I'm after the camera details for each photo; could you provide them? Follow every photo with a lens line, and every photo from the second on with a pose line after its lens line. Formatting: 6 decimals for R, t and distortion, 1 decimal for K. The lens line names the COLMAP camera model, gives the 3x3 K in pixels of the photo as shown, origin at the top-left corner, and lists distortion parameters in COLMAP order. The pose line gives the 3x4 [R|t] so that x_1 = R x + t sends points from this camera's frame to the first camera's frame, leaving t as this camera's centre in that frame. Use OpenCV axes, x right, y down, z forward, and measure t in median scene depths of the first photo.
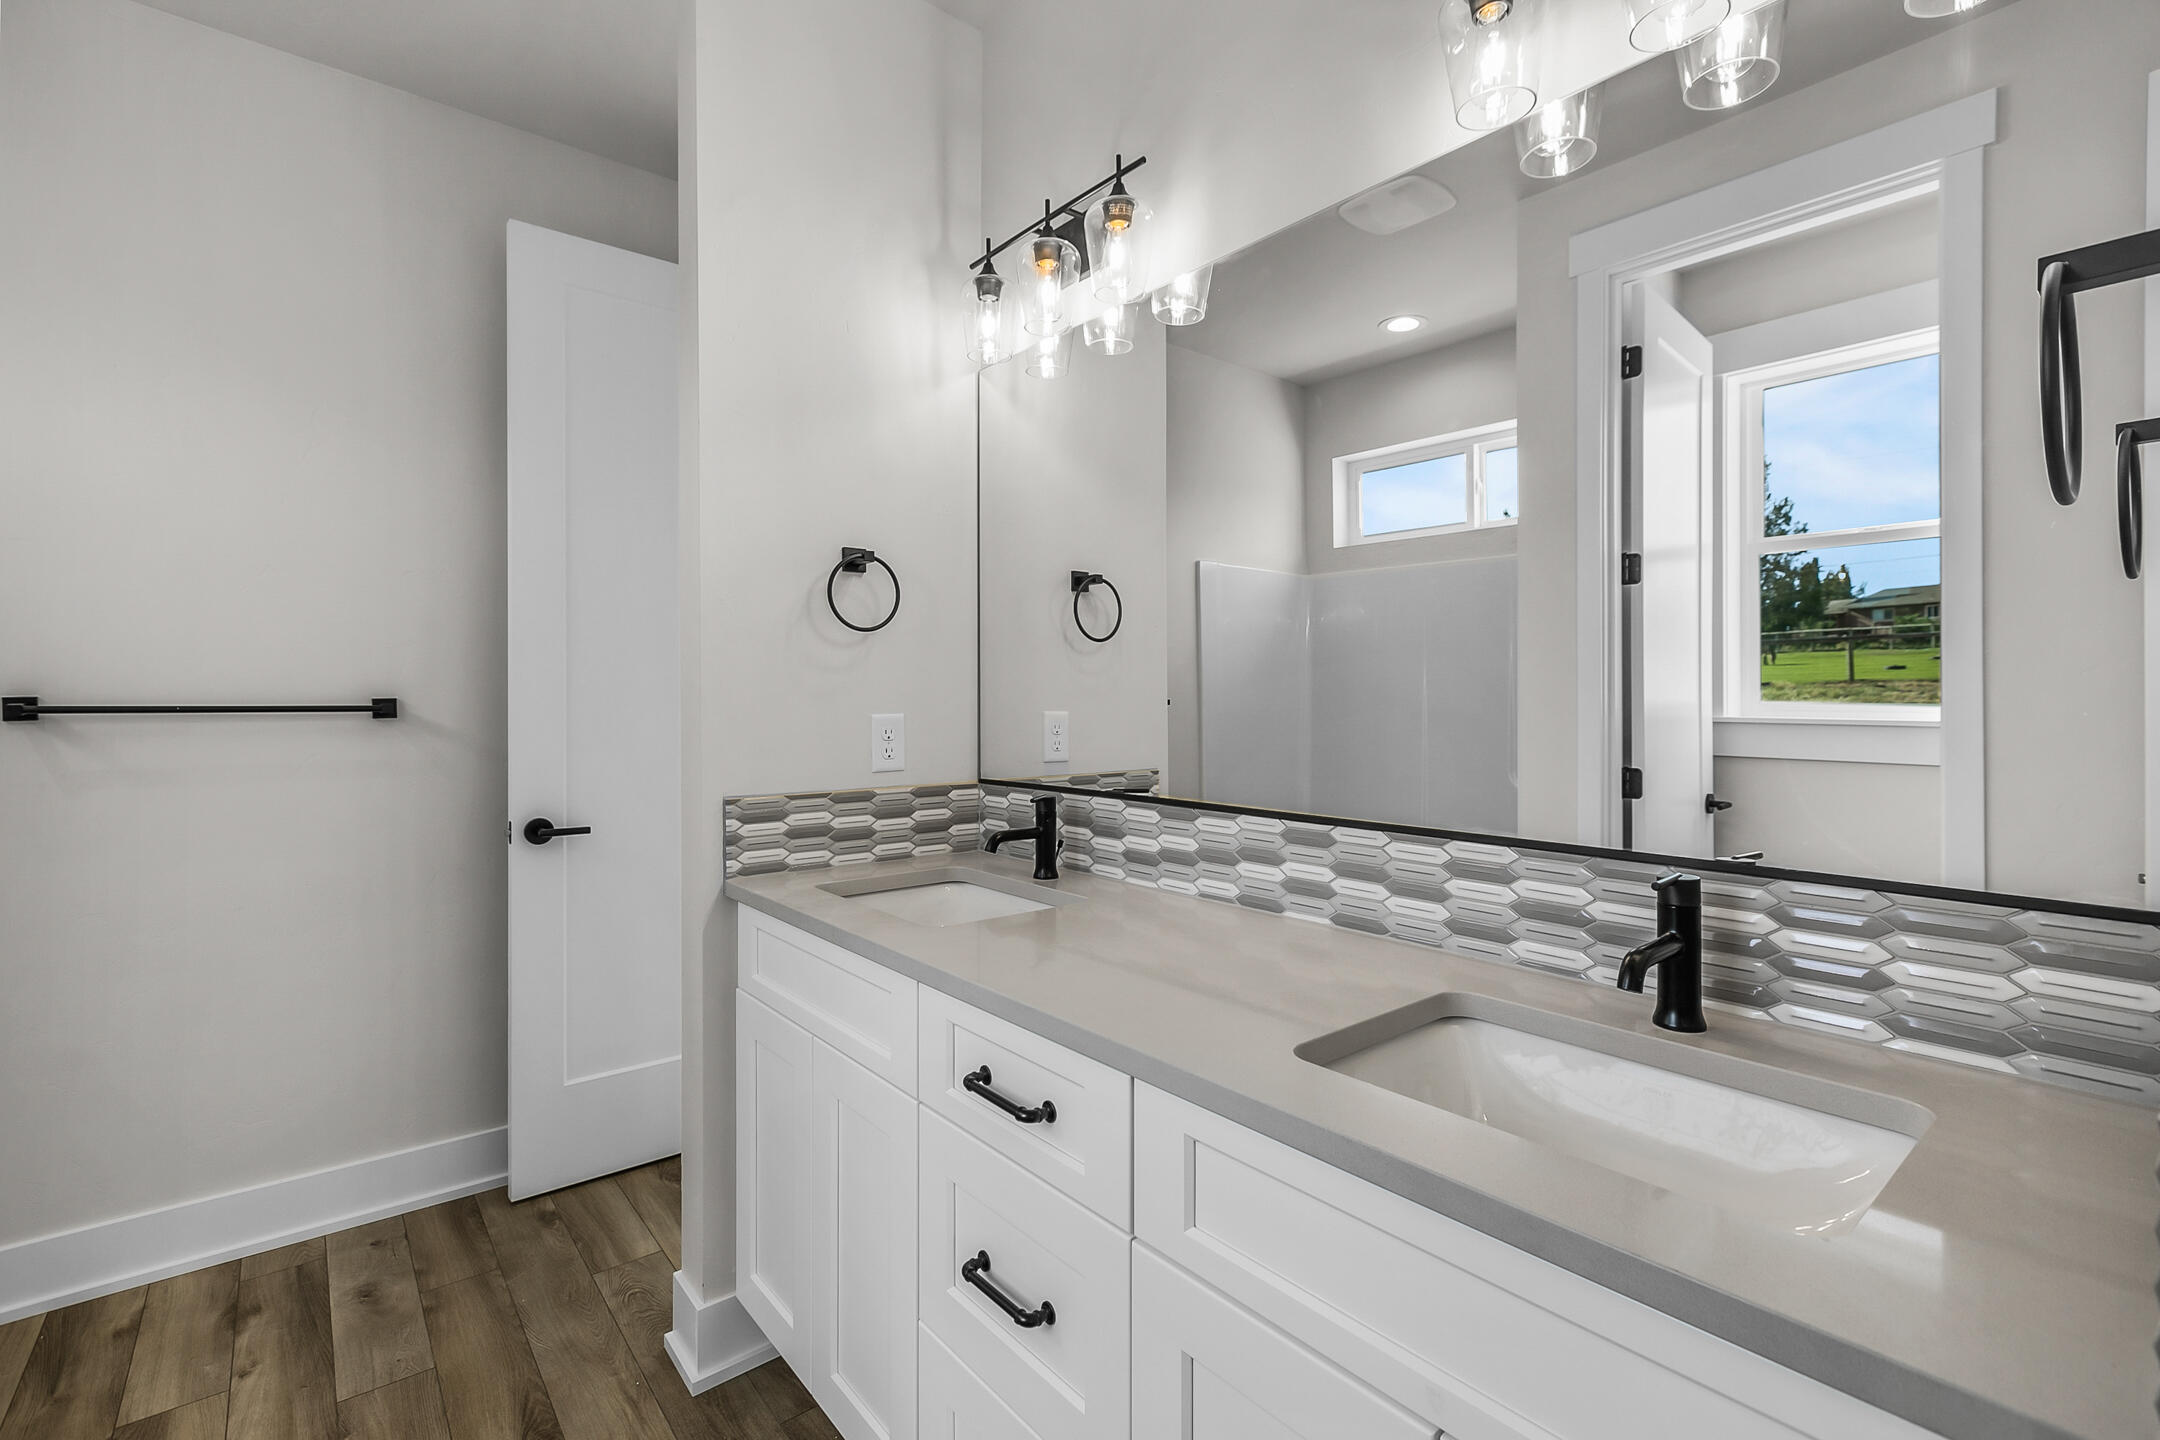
lens RADIAL K [[969.5, 0, 1080.0], [0, 969.5, 720.0], [0, 0, 1]] dist [0.001195, -0.000257]
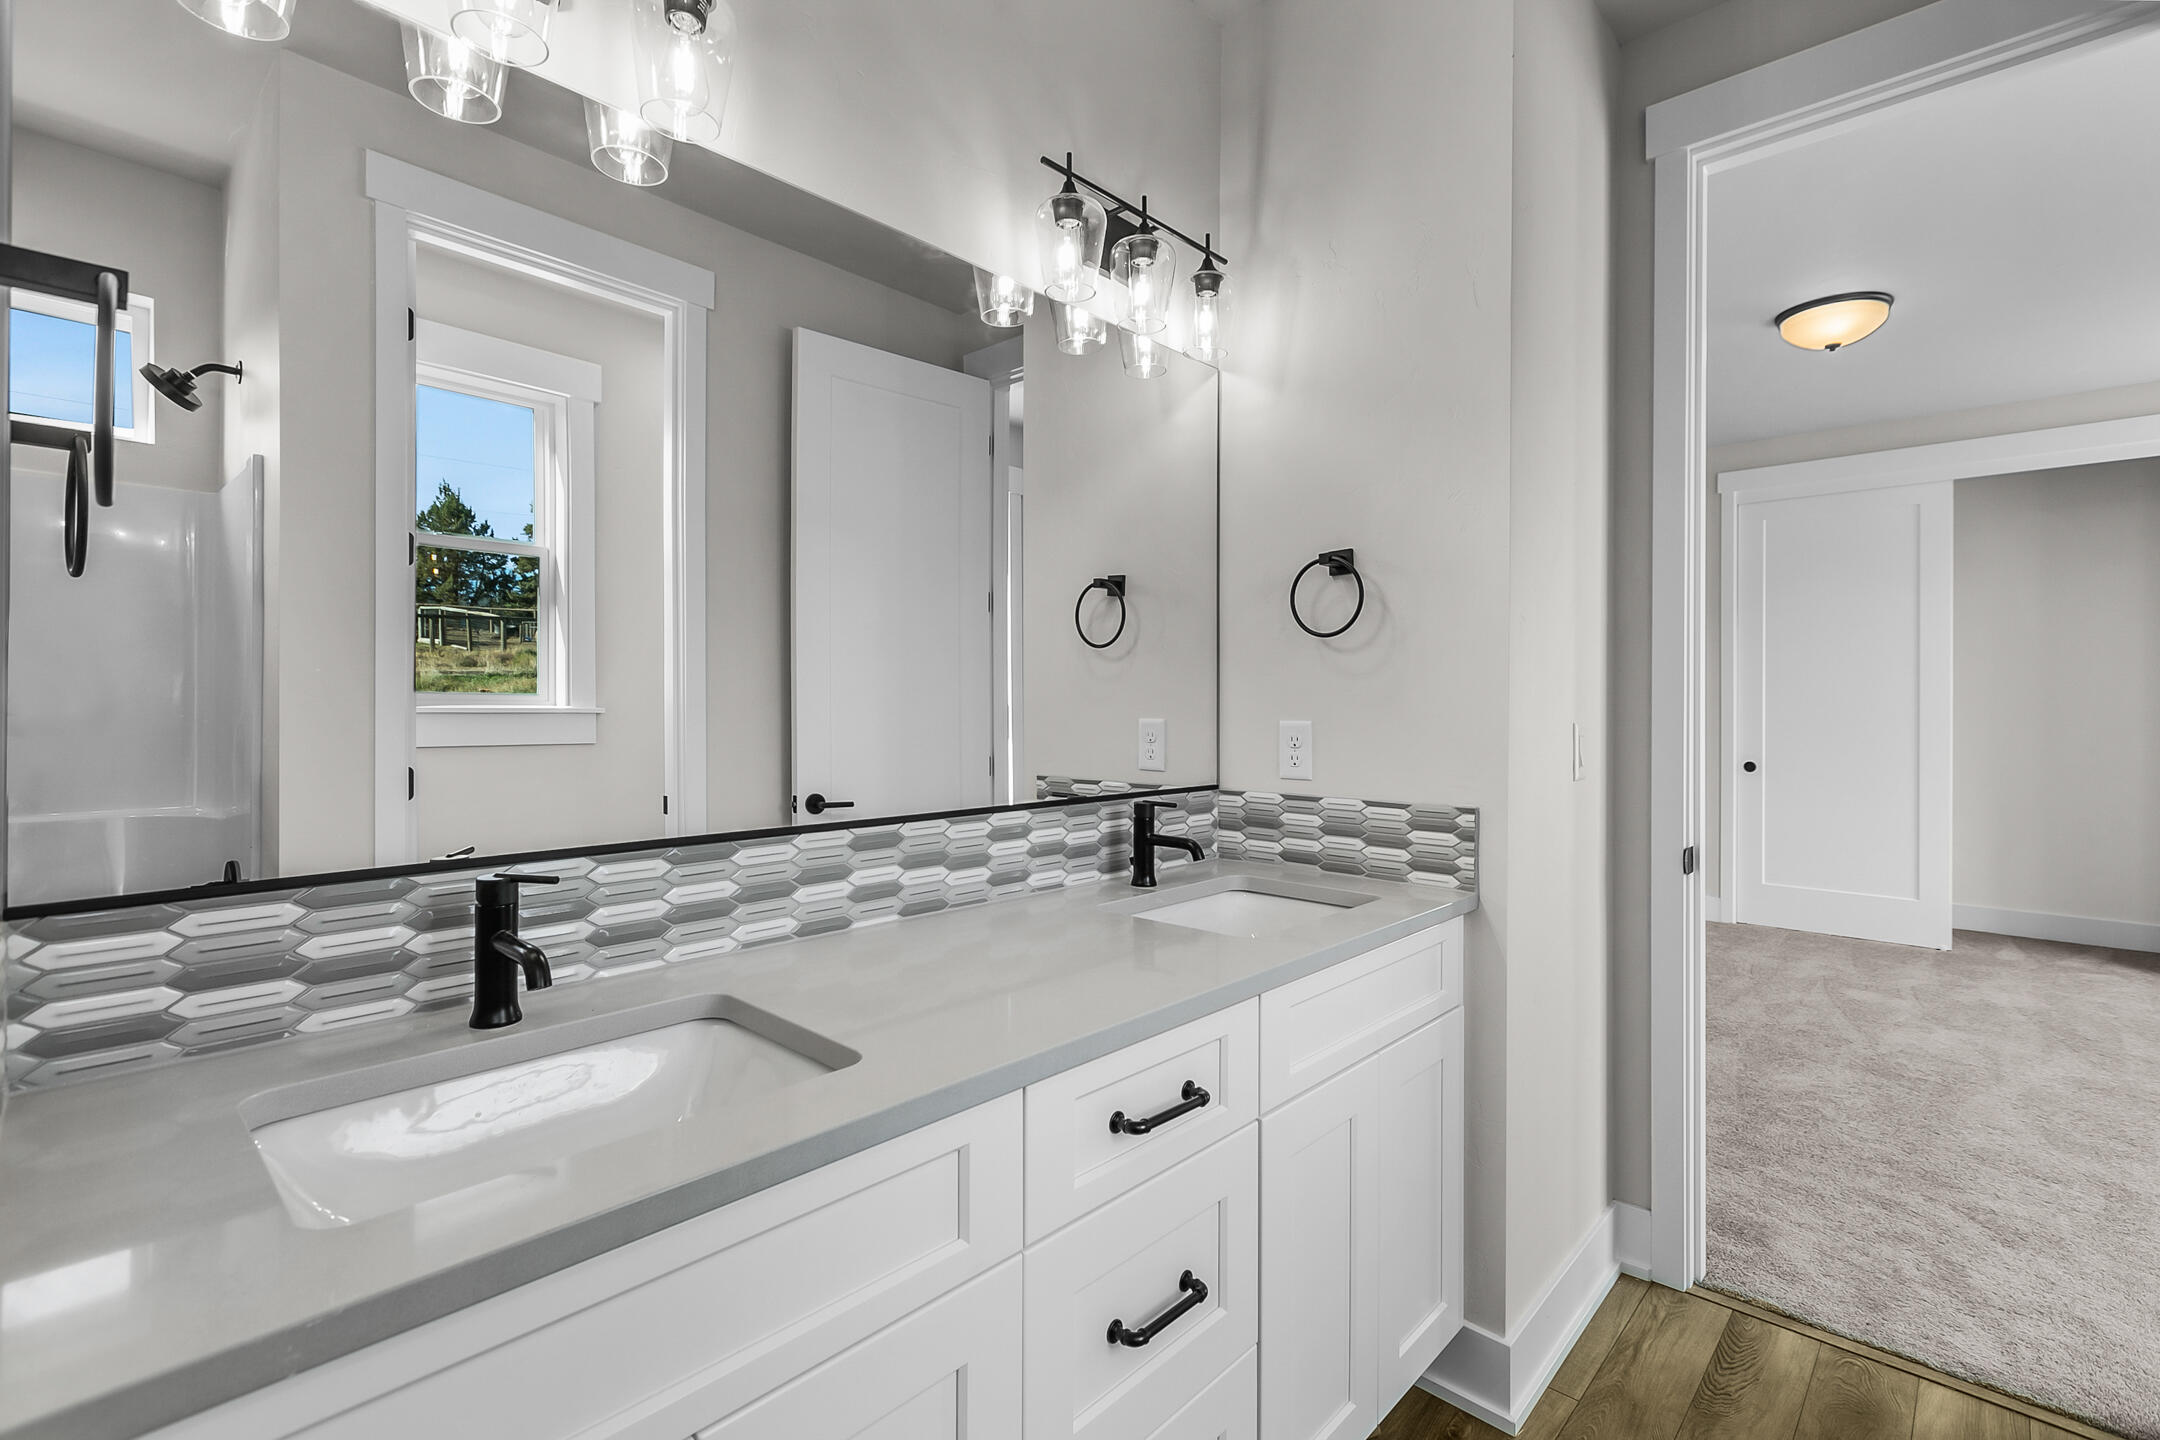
lens RADIAL K [[969.5, 0, 1080.0], [0, 969.5, 720.0], [0, 0, 1]] dist [0.001195, -0.000257]
pose [[-0.129952, -0.019593, 0.991327, -0.763607], [0.014993, 0.999652, 0.021723, -0.021156], [-0.991407, 0.017686, -0.129612, 0.901472]]
